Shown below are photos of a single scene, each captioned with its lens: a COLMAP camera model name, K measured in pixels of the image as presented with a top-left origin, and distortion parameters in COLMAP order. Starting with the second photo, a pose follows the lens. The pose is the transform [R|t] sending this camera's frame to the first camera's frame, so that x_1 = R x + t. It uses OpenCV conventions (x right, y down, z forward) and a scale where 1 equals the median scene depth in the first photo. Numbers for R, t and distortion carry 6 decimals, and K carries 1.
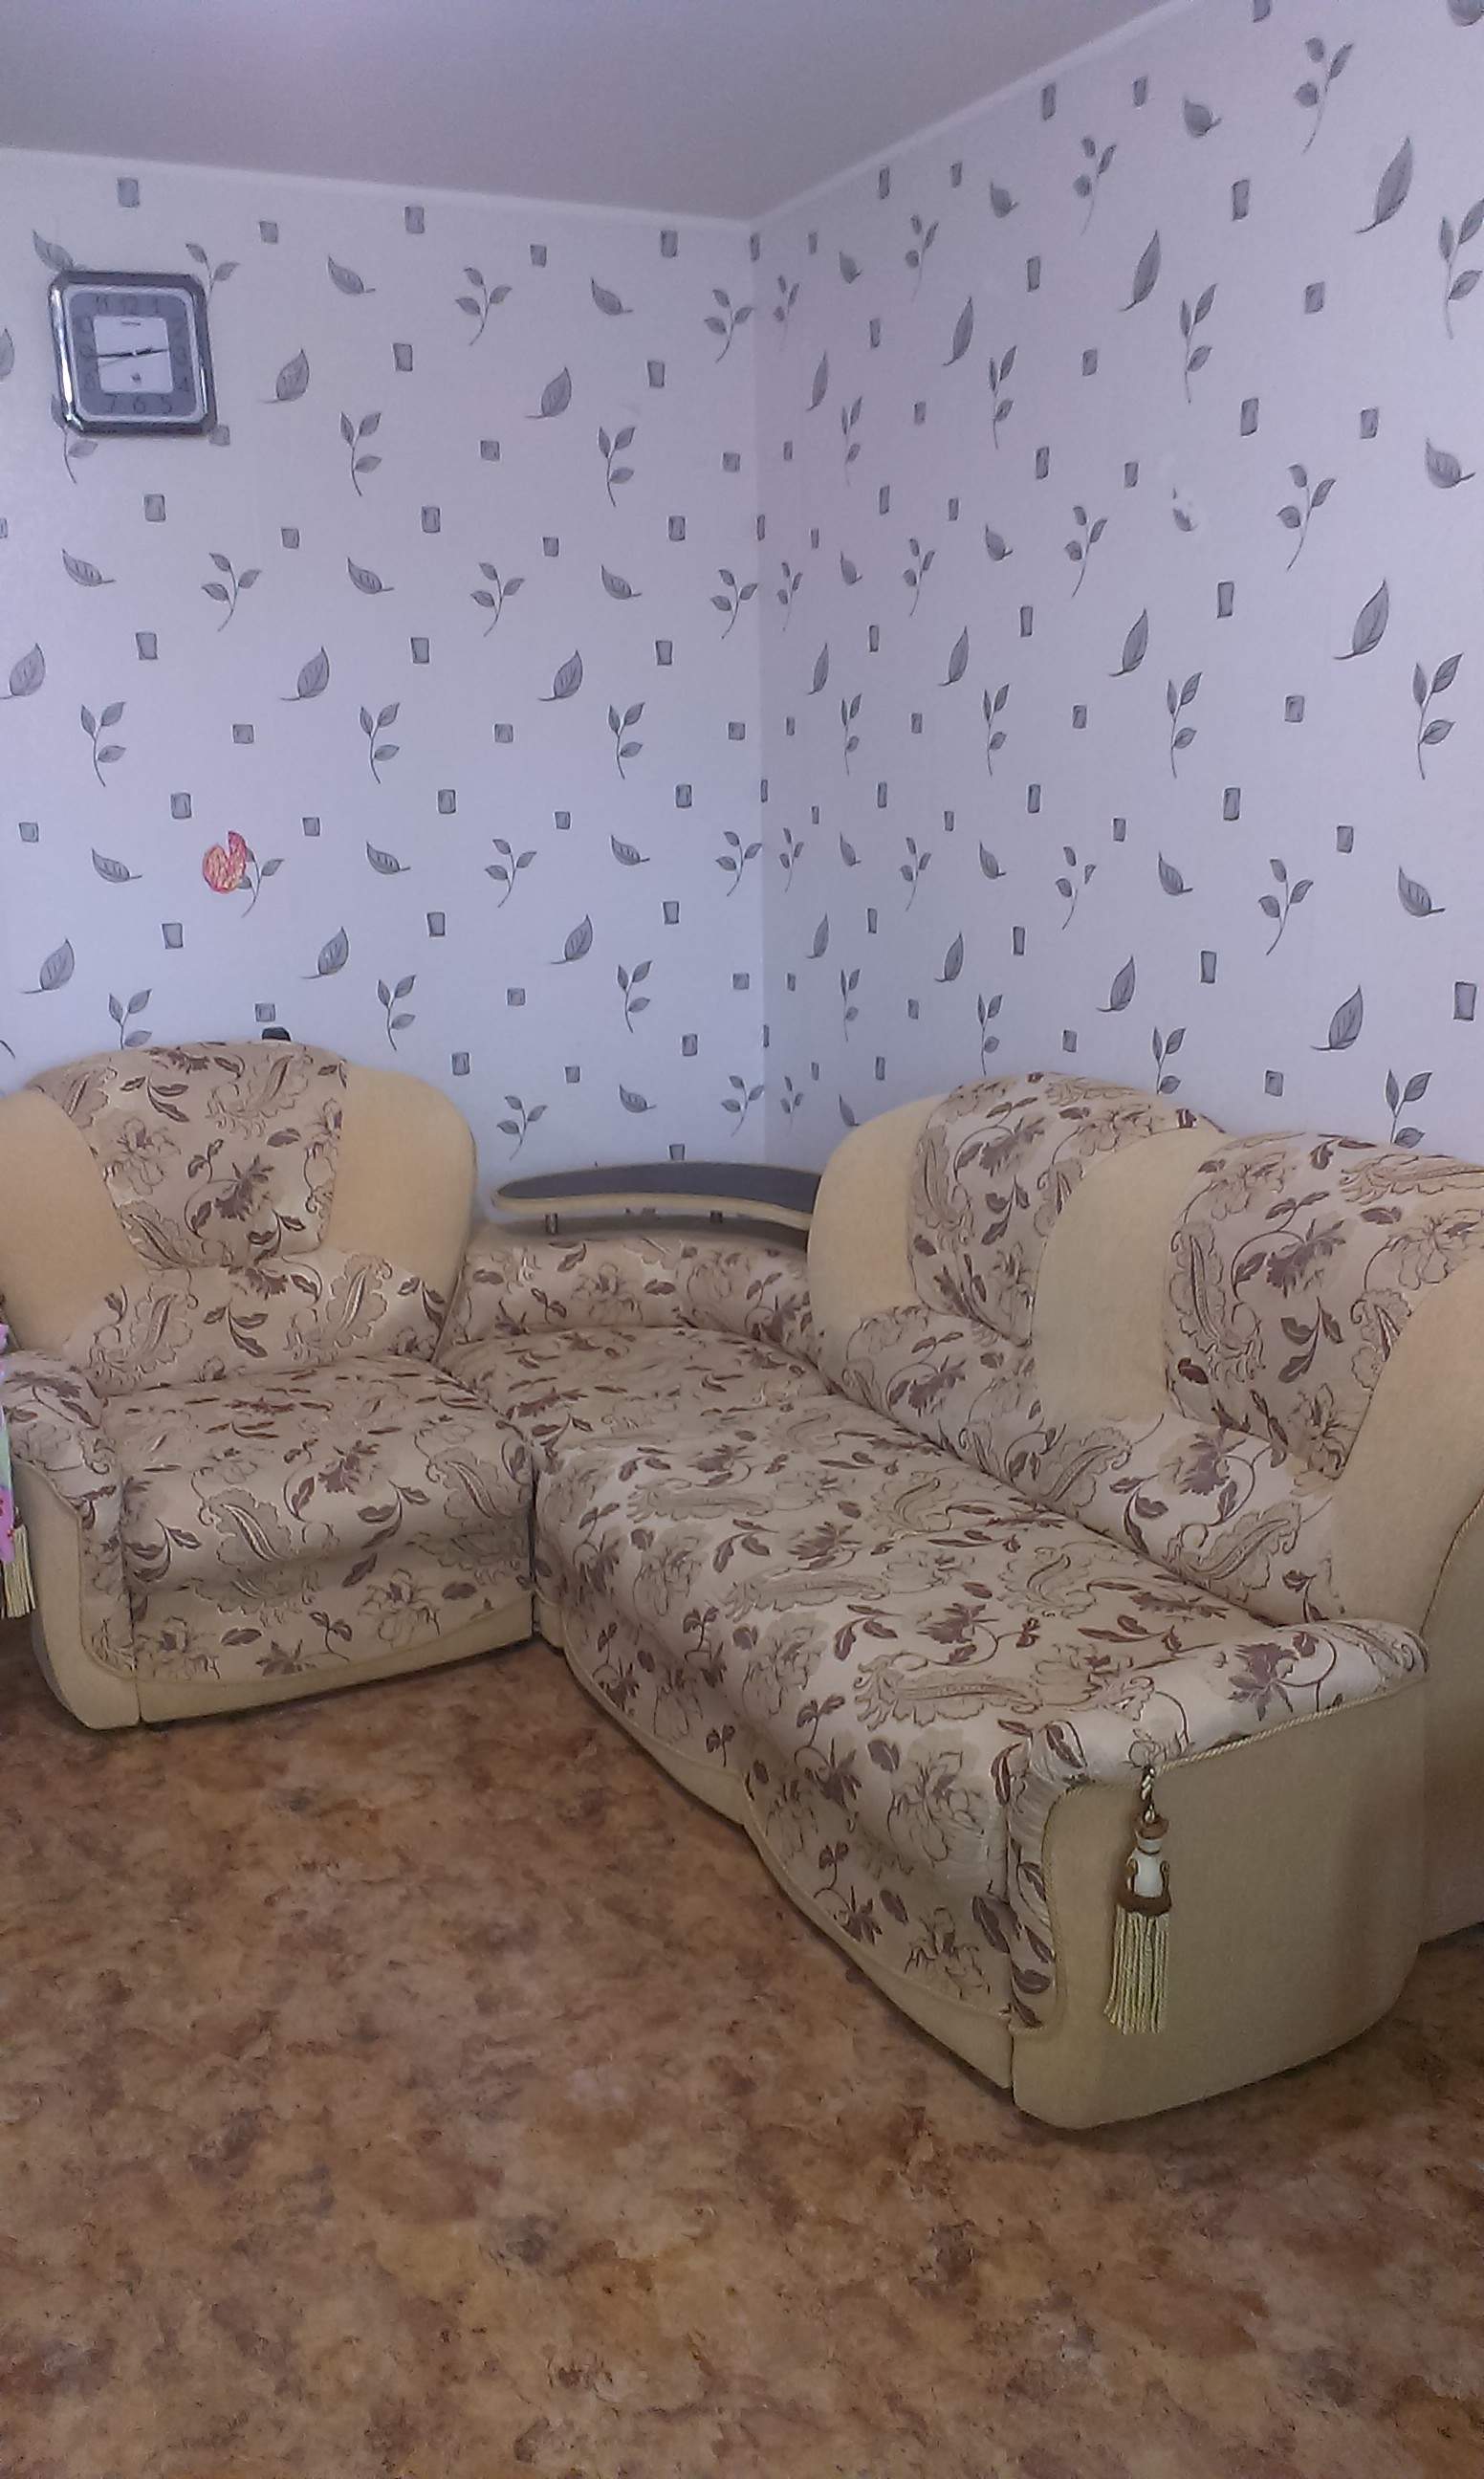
lens RADIAL K [[2381.5, 0, 742.0], [0, 2381.5, 1239.5], [0, 0, 1]] dist [0.004434, 0.282761]
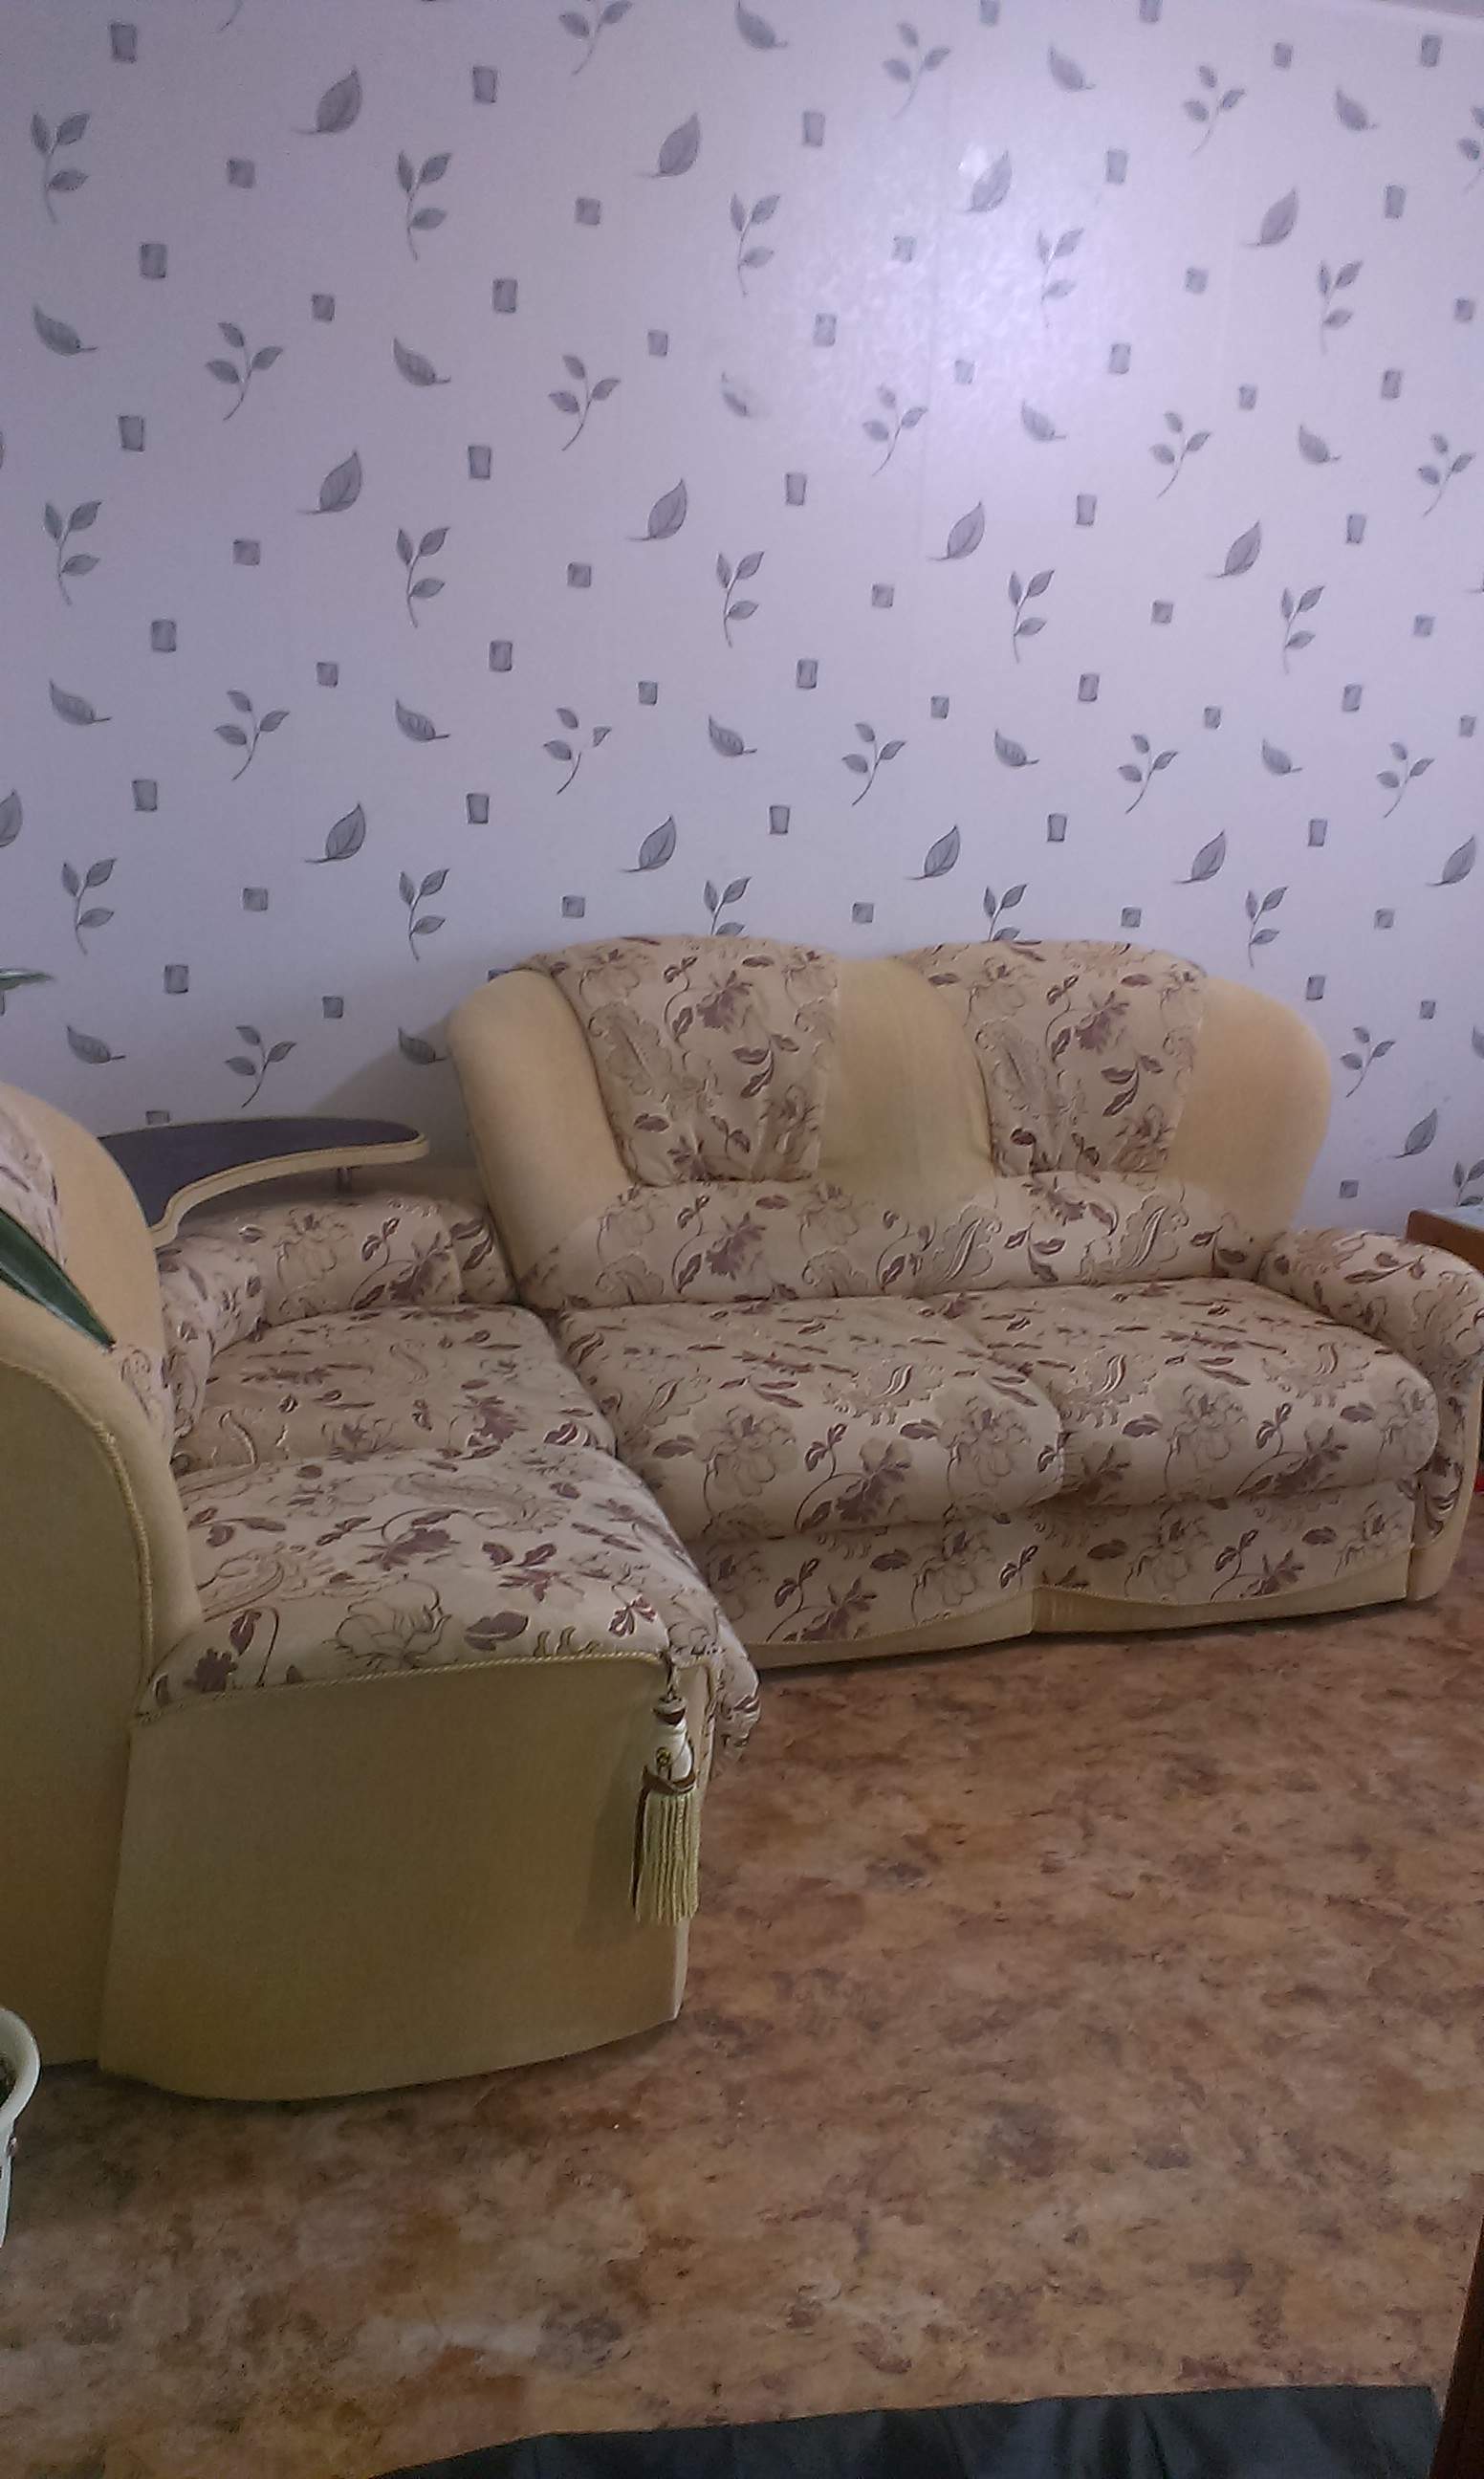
lens RADIAL K [[2485.4, 0, 742.0], [0, 2485.4, 1239.5], [0, 0, 1]] dist [0.159462, -0.013087]
pose [[0.000386, -0.213621, 0.976917, -1.342498], [0.147755, 0.966206, 0.211221, -0.232700], [-0.989024, 0.144263, 0.031937, 1.340054]]
